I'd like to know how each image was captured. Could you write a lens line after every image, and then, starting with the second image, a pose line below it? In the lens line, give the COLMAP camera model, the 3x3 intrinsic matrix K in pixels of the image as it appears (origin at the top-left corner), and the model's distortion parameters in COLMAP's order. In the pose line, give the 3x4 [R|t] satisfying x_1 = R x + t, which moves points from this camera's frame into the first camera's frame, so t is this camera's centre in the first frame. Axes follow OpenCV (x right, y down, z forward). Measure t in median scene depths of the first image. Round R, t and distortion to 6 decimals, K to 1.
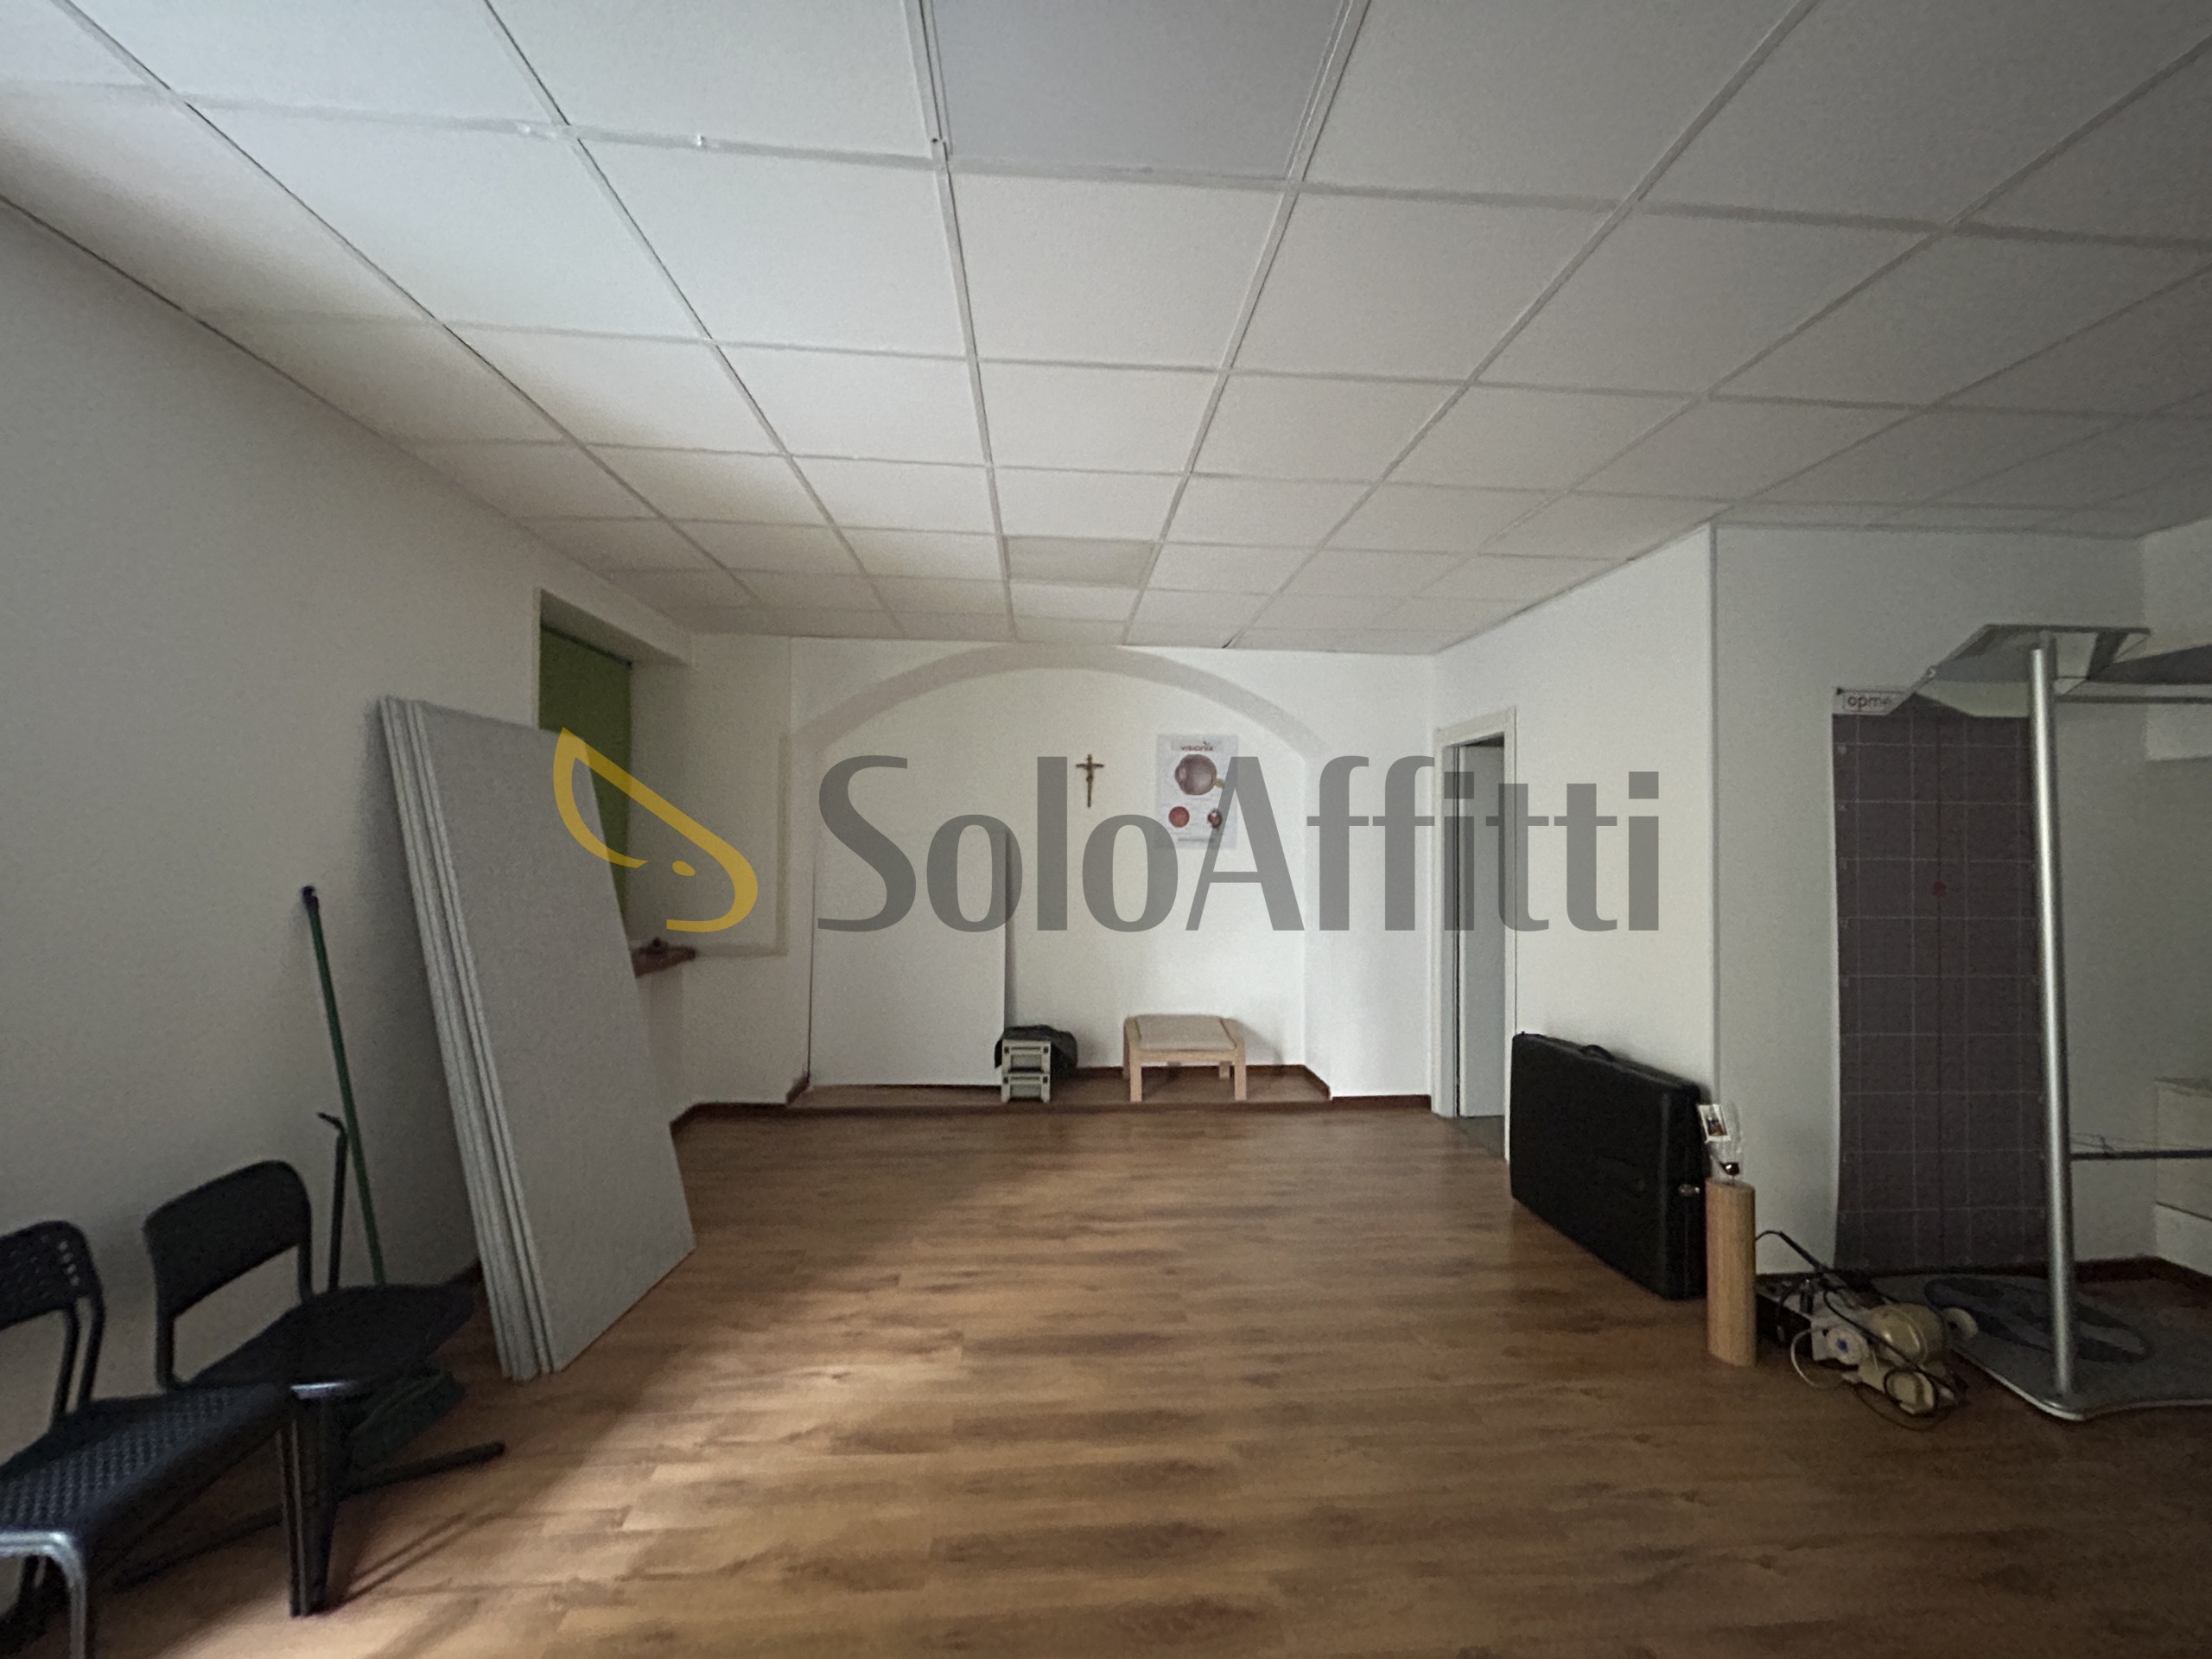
lens RADIAL K [[891.4, 0, 1110.5], [0, 891.4, 833.1], [0, 0, 1]] dist [0.002744, -0.000199]
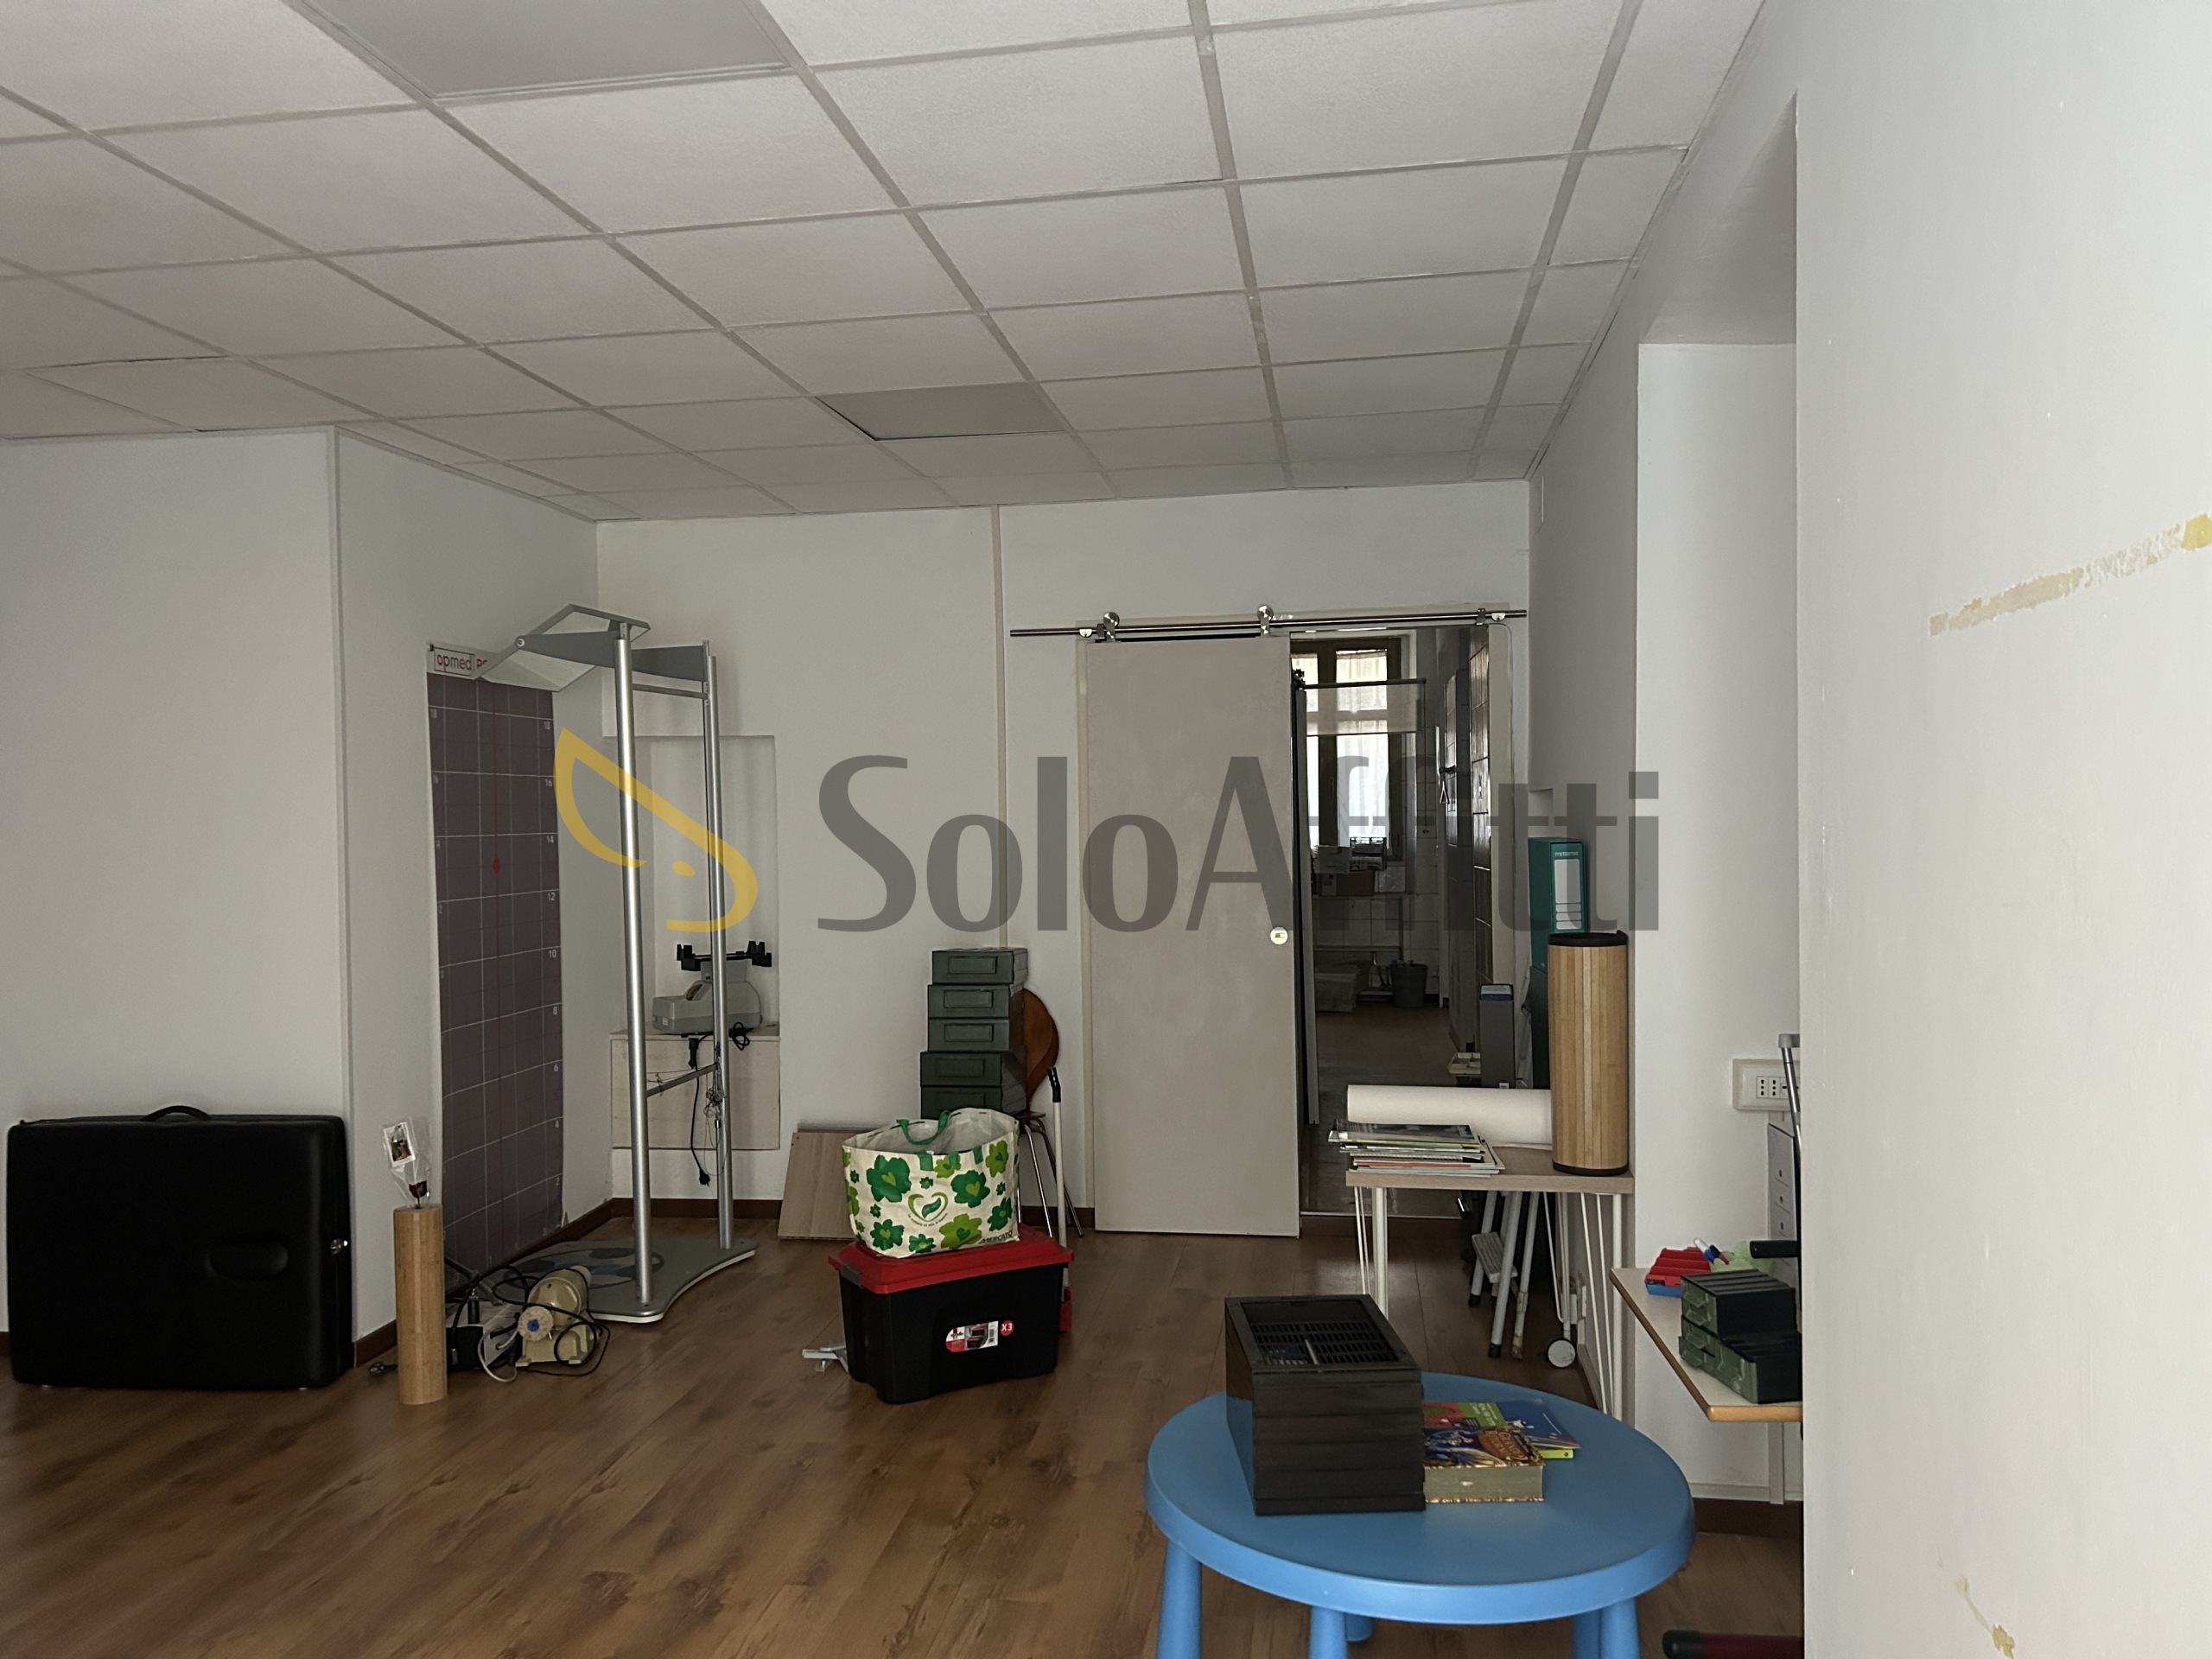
lens RADIAL K [[1668.3, 0, 1105.5], [0, 1668.3, 830.7], [0, 0, 1]] dist [0.010252, 0.002746]
pose [[0.223073, -0.021497, 0.974565, -0.673447], [0.001507, 0.999763, 0.021708, -0.012032], [-0.974801, -0.003374, 0.223053, -0.025611]]
